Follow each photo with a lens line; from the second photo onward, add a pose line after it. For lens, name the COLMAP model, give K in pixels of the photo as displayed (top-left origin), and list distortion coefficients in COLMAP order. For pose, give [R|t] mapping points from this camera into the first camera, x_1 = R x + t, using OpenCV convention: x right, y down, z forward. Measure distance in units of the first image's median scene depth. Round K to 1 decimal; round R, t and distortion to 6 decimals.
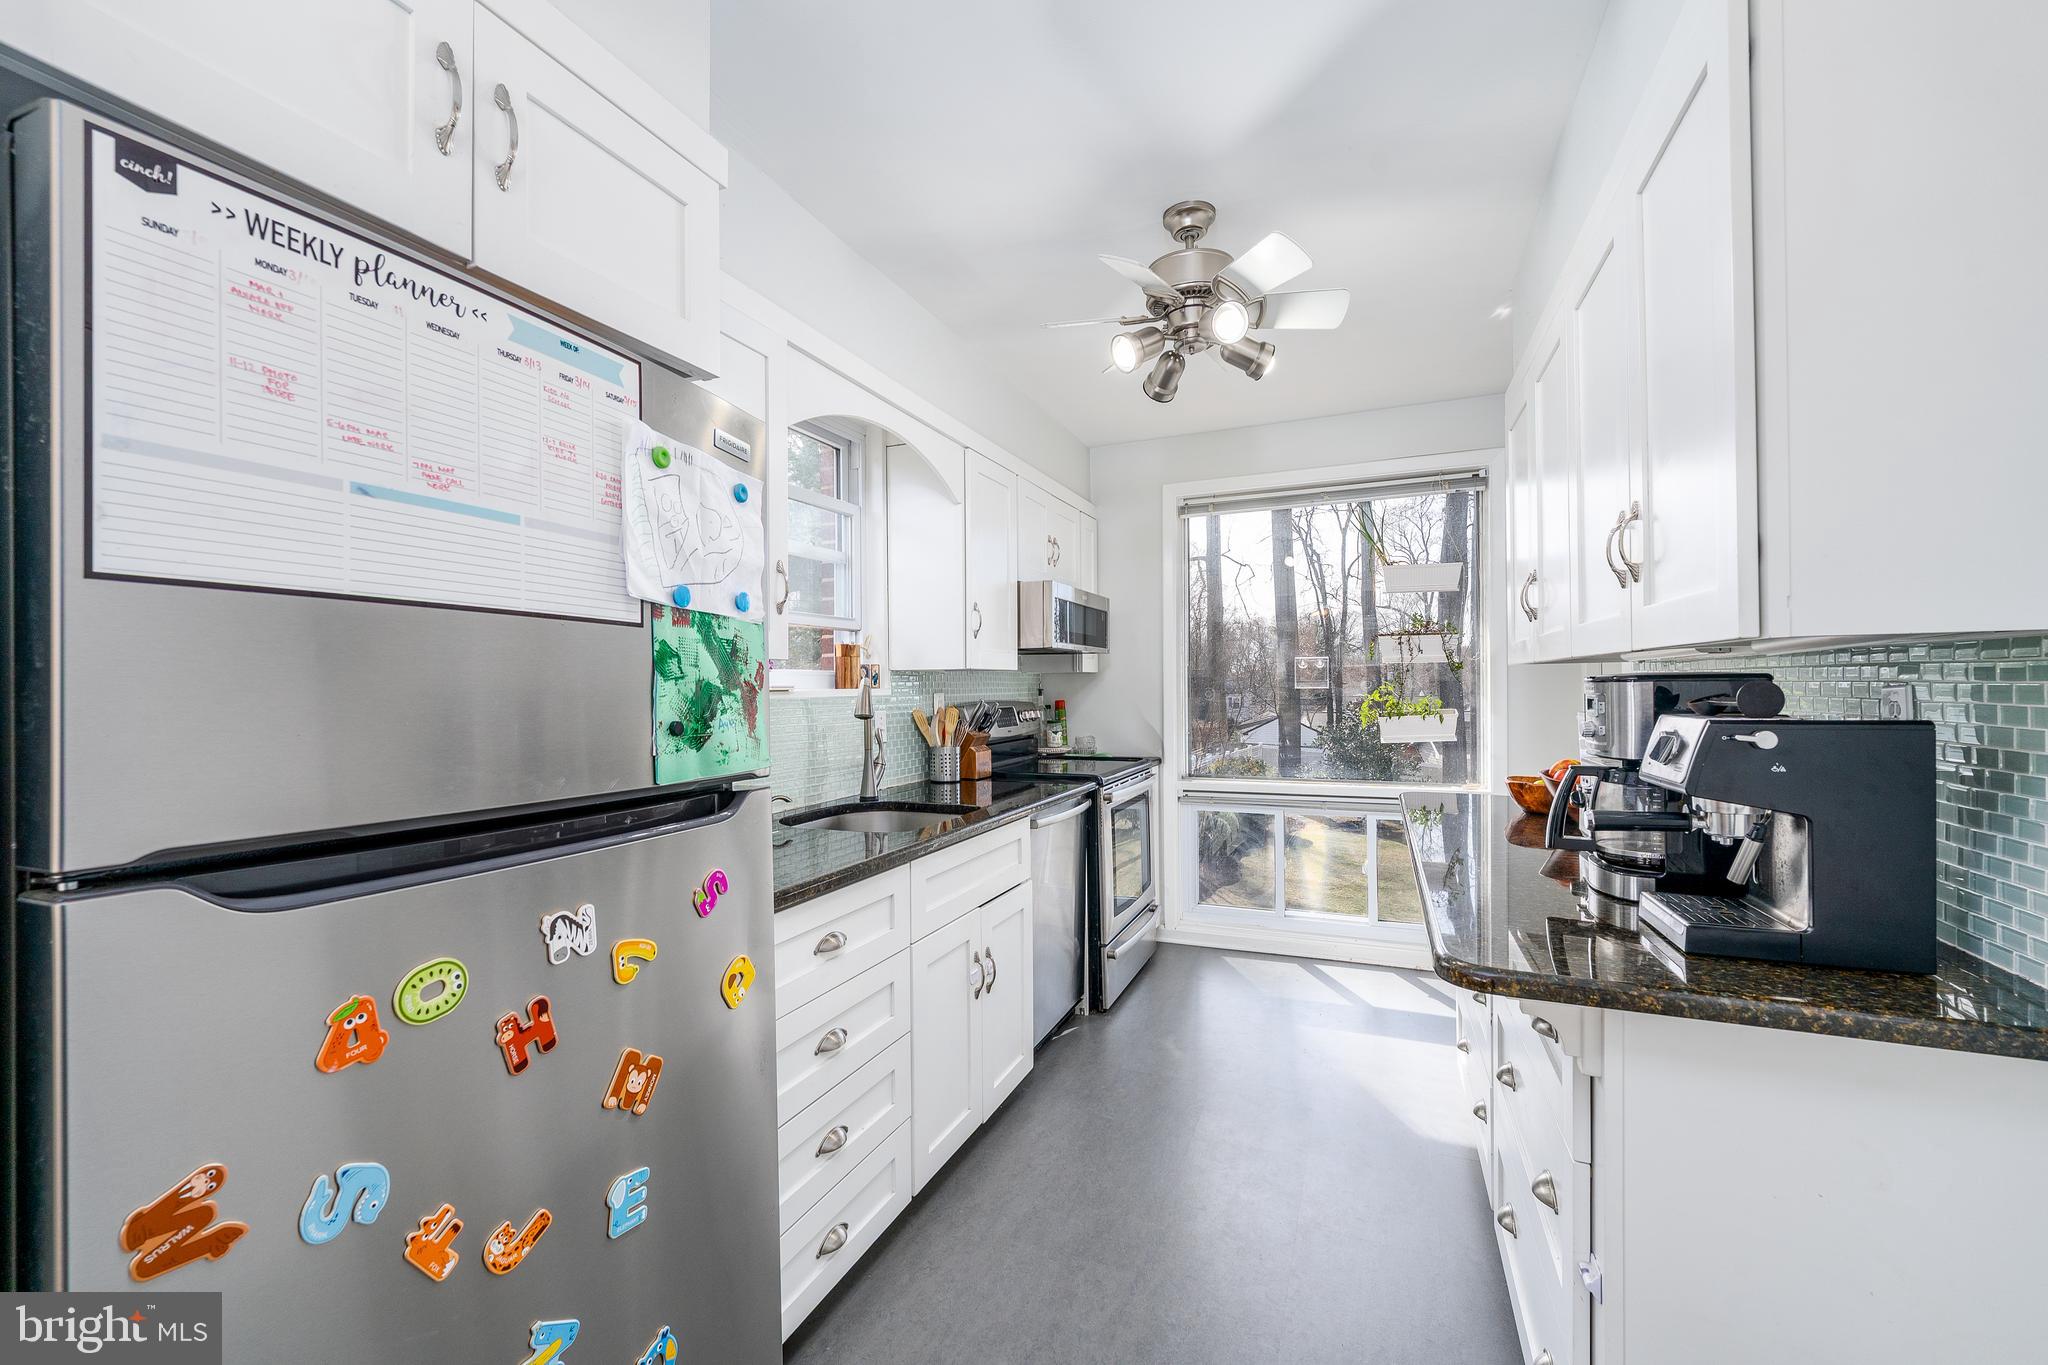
lens RADIAL K [[840.8, 0, 1006.2], [0, 840.8, 691.8], [0, 0, 1]] dist [0.000559, -0.000414]
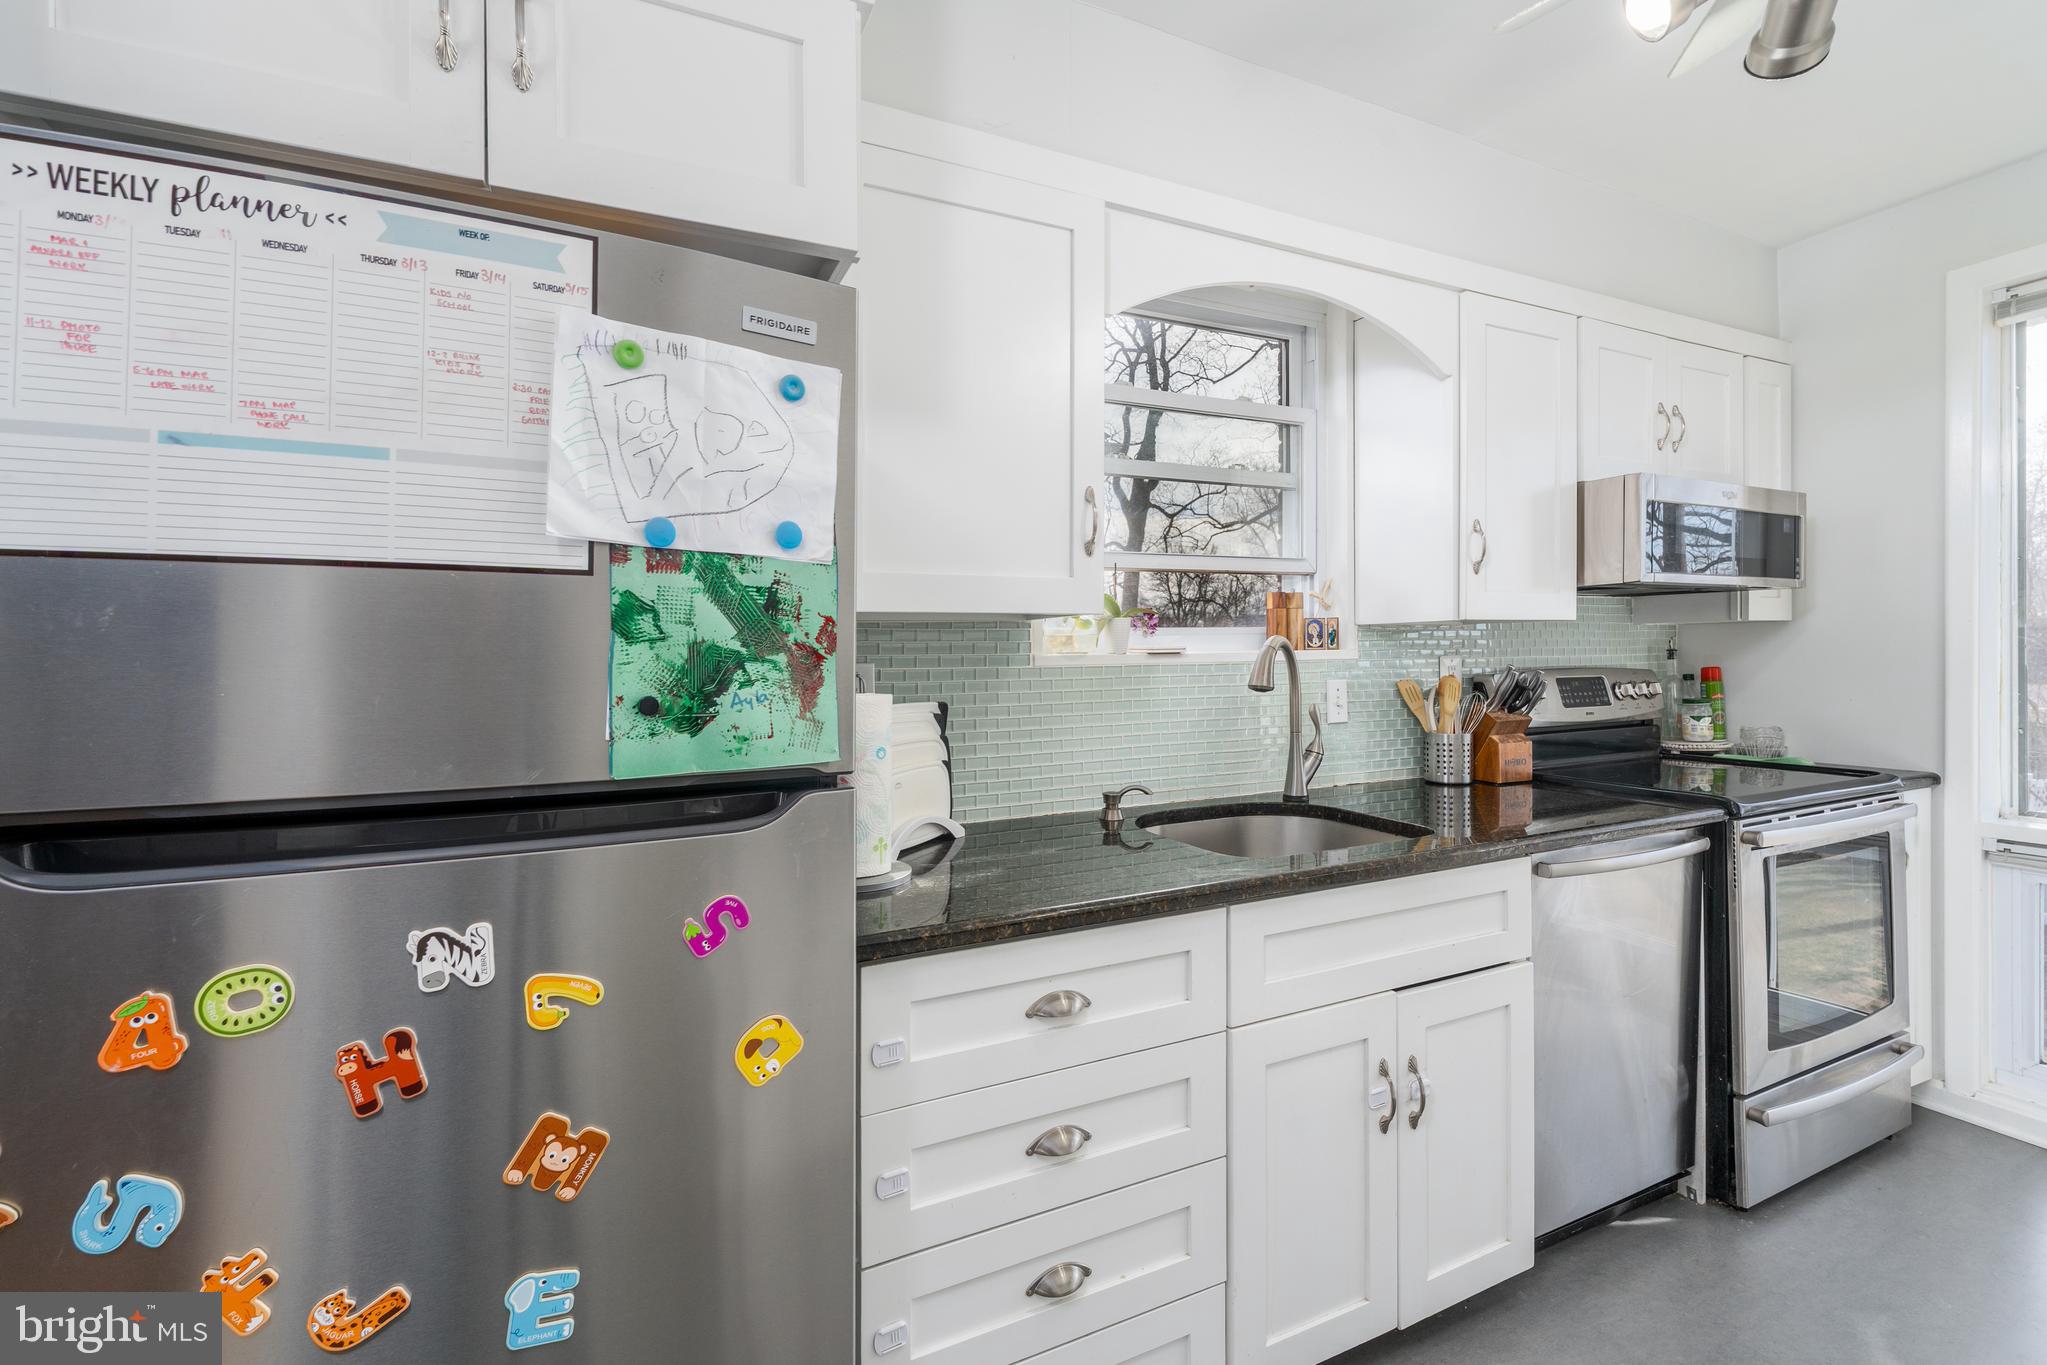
lens RADIAL K [[840.4, 0, 1067.6], [0, 840.4, 657.6], [0, 0, 1]] dist [0.000559, -0.000414]
pose [[0.744855, 0.002470, -0.667222, 0.390791], [0.002004, 0.999980, 0.005939, -0.003772], [0.667223, -0.005760, 0.744836, 0.666677]]
